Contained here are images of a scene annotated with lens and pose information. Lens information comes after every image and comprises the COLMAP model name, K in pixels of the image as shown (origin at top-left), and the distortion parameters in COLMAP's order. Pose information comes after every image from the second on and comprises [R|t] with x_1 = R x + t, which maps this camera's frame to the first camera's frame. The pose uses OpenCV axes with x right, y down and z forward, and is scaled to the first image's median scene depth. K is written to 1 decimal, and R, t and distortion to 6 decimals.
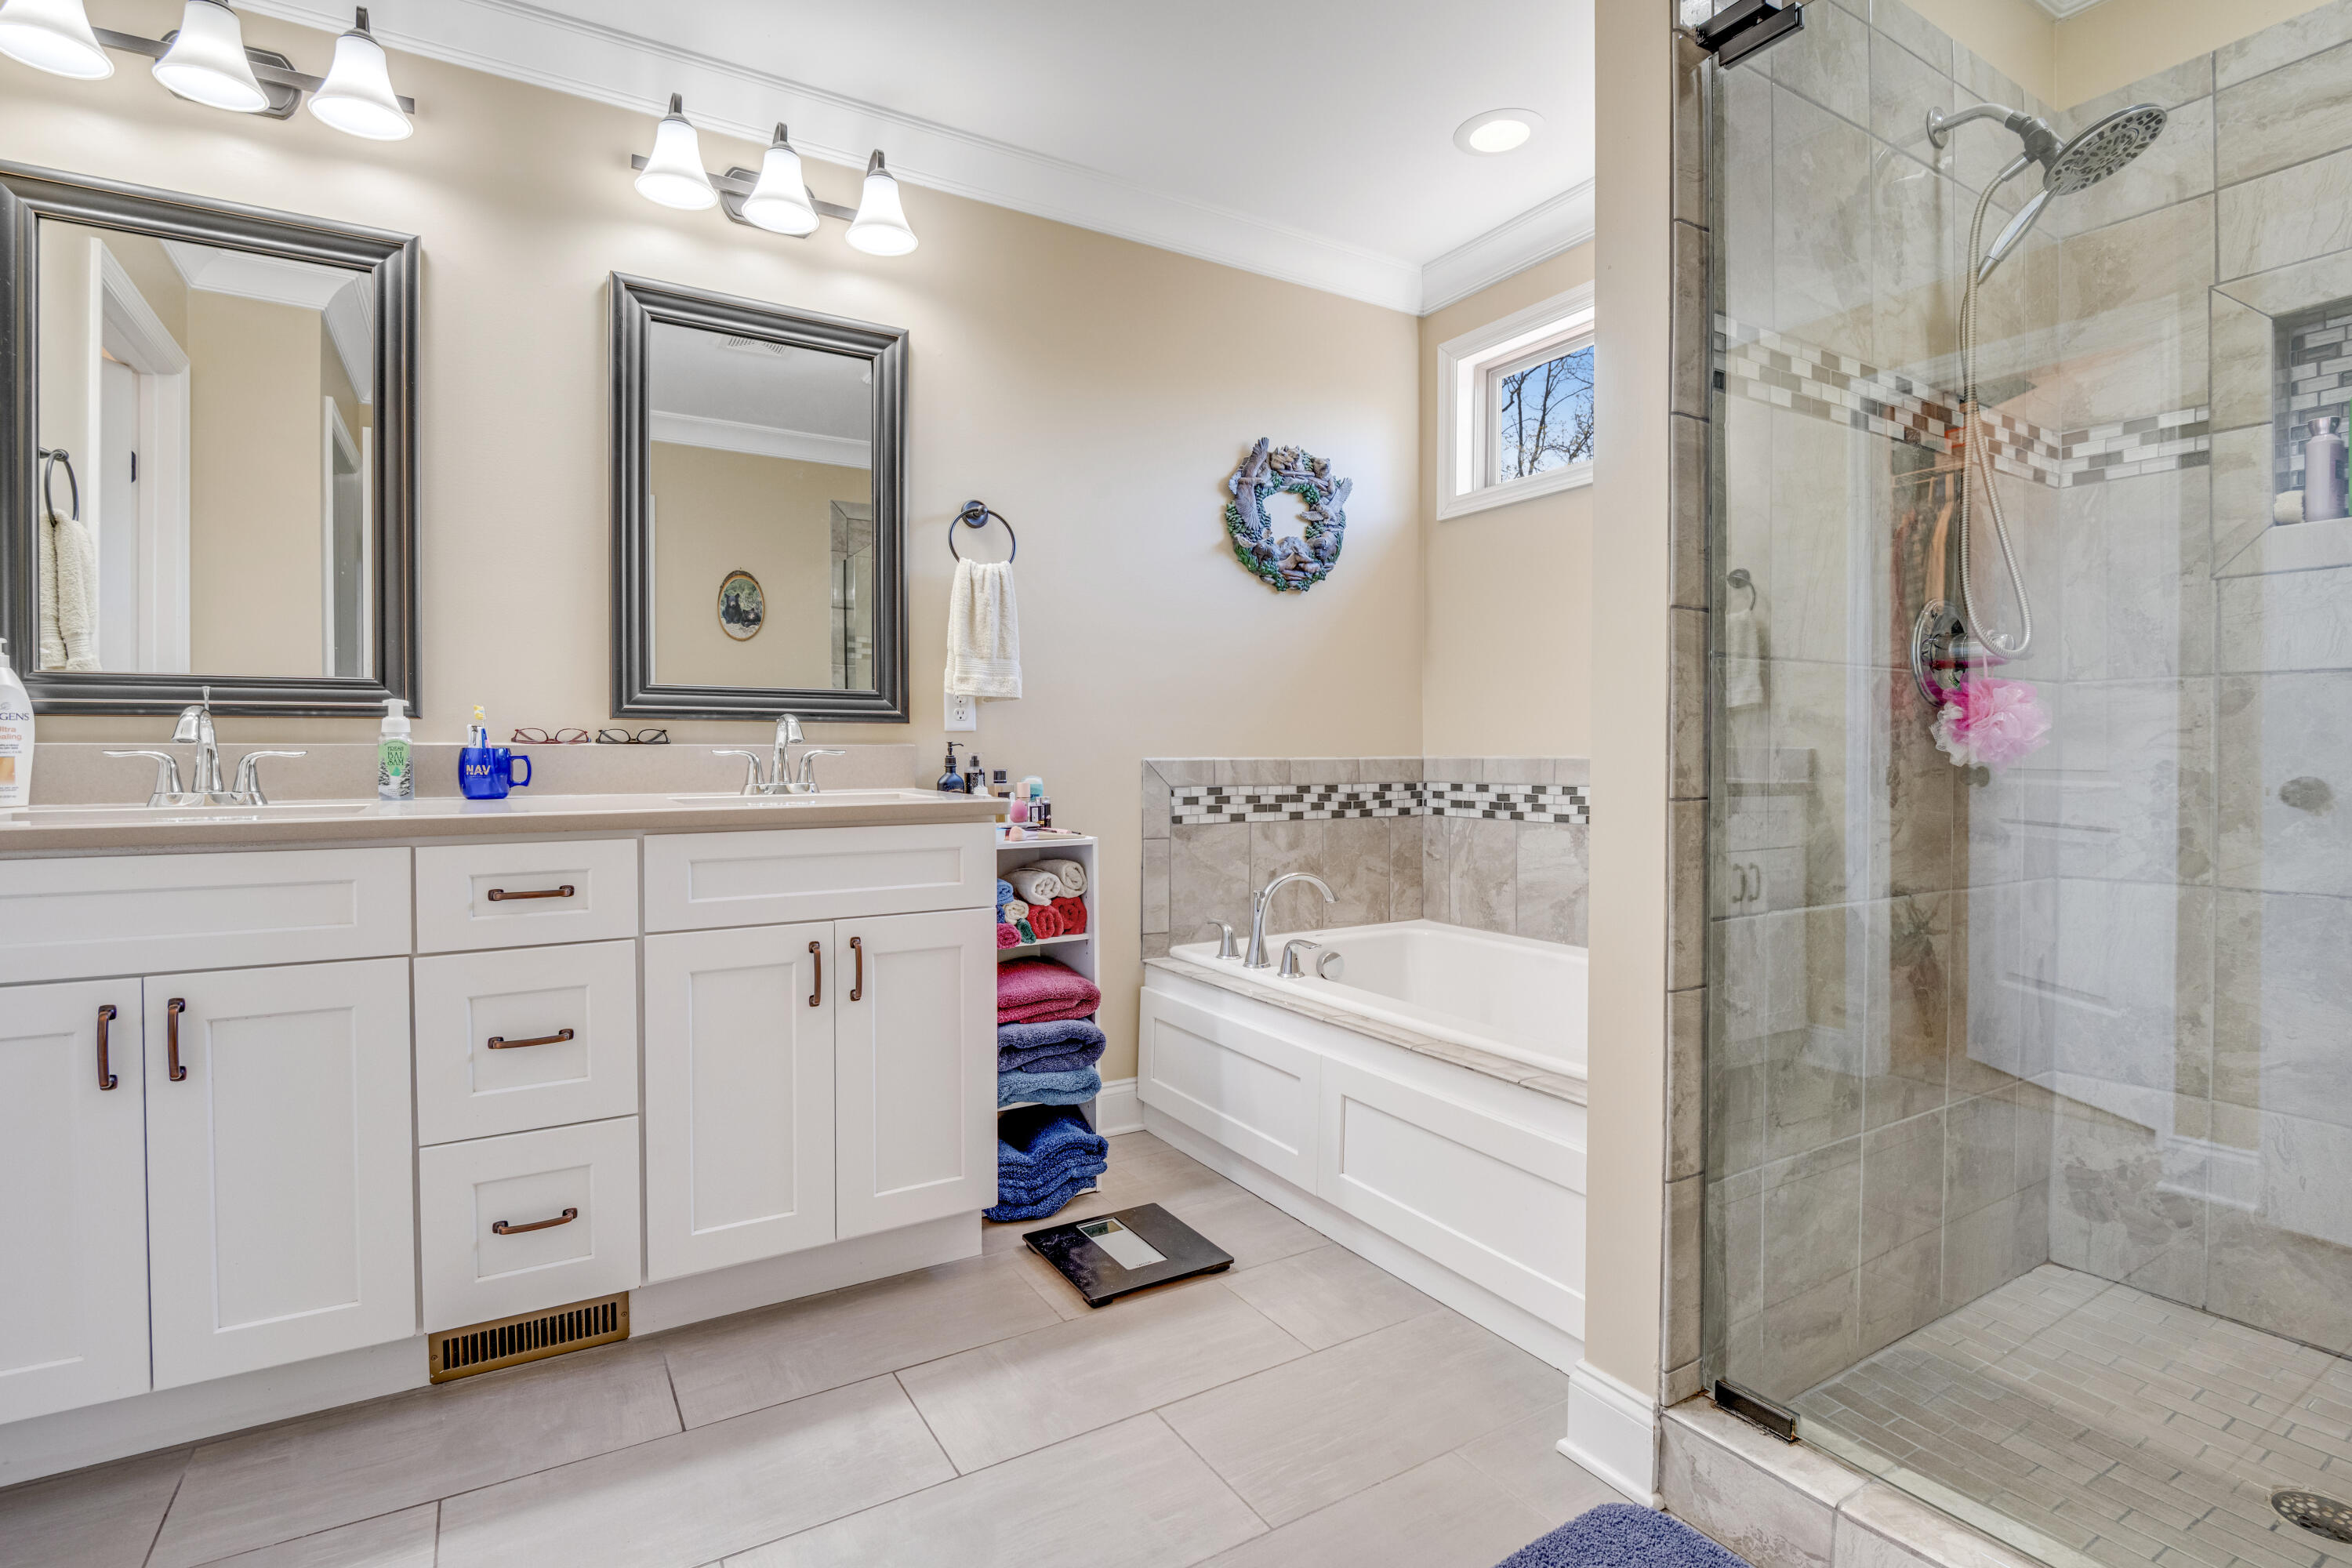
lens RADIAL K [[1192.1, 0, 1184.8], [0, 1192.1, 791.3], [0, 0, 1]] dist [0.001503, -0.016148]
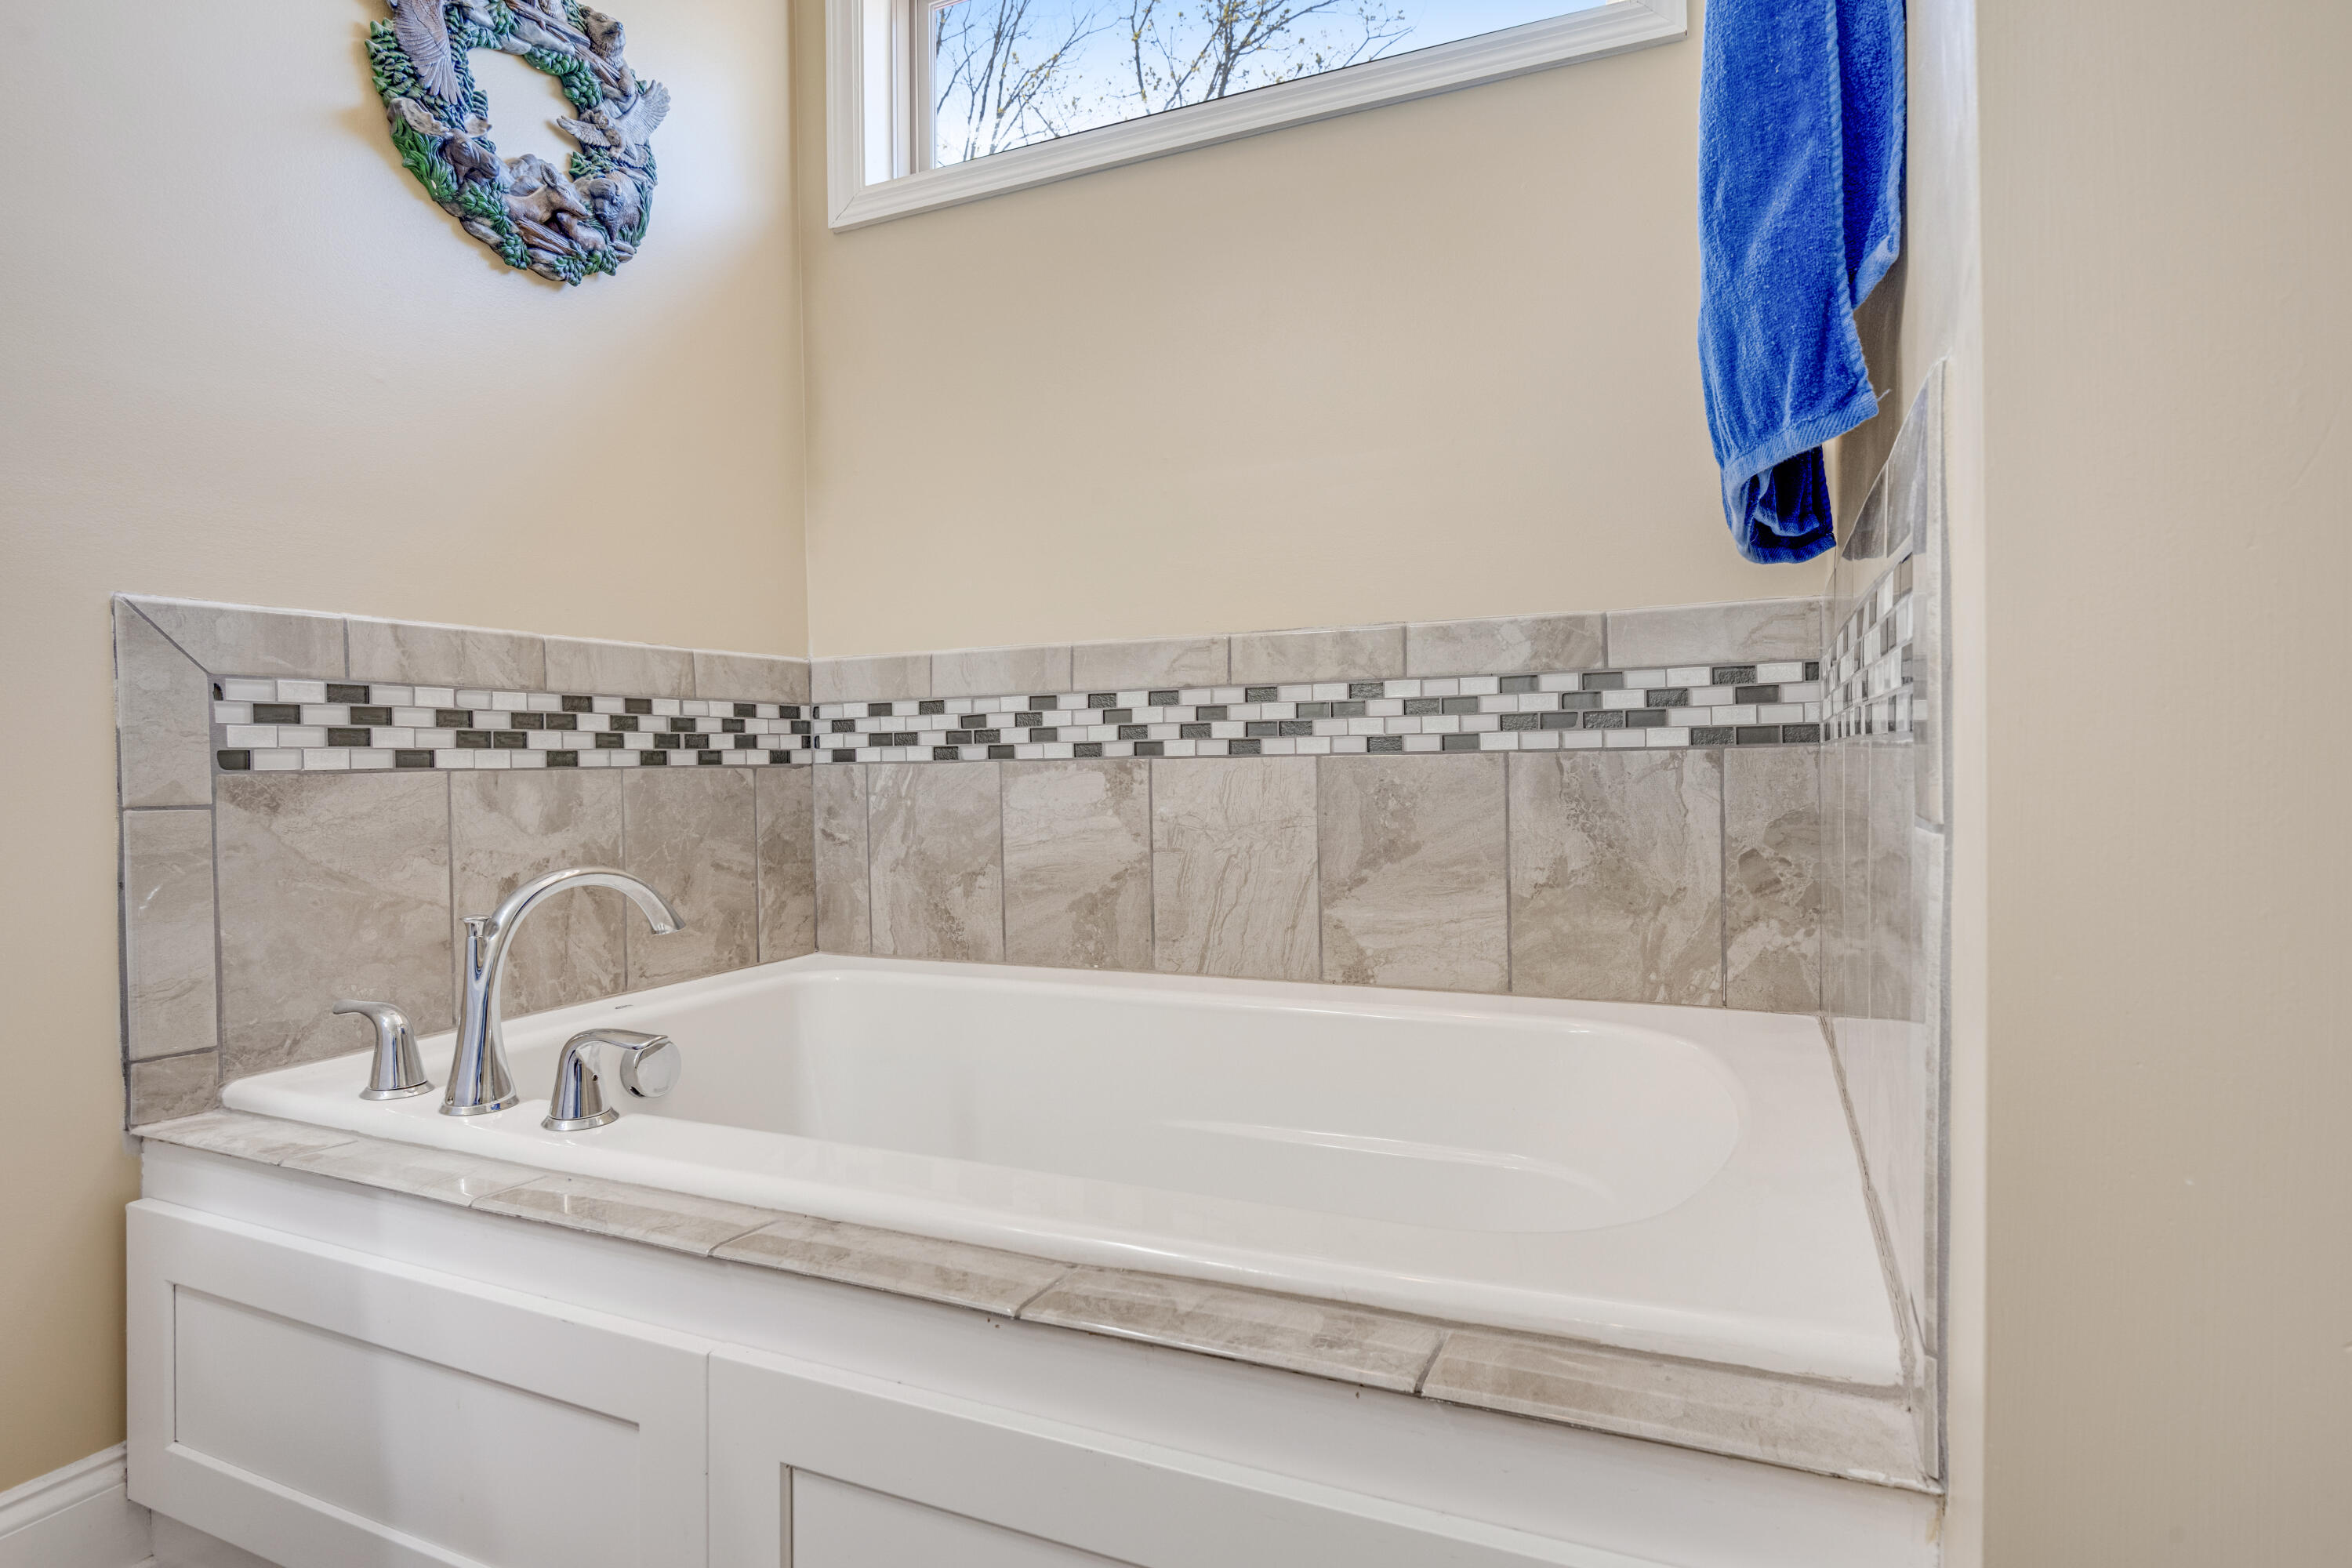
lens RADIAL K [[1192.1, 0, 1184.8], [0, 1192.1, 791.3], [0, 0, 1]] dist [0.001503, -0.016148]
pose [[0.817425, -0.021534, 0.575632, 0.023778], [0.036120, 0.999251, -0.013910, 0.049399], [-0.574901, 0.032163, 0.817590, 0.479924]]
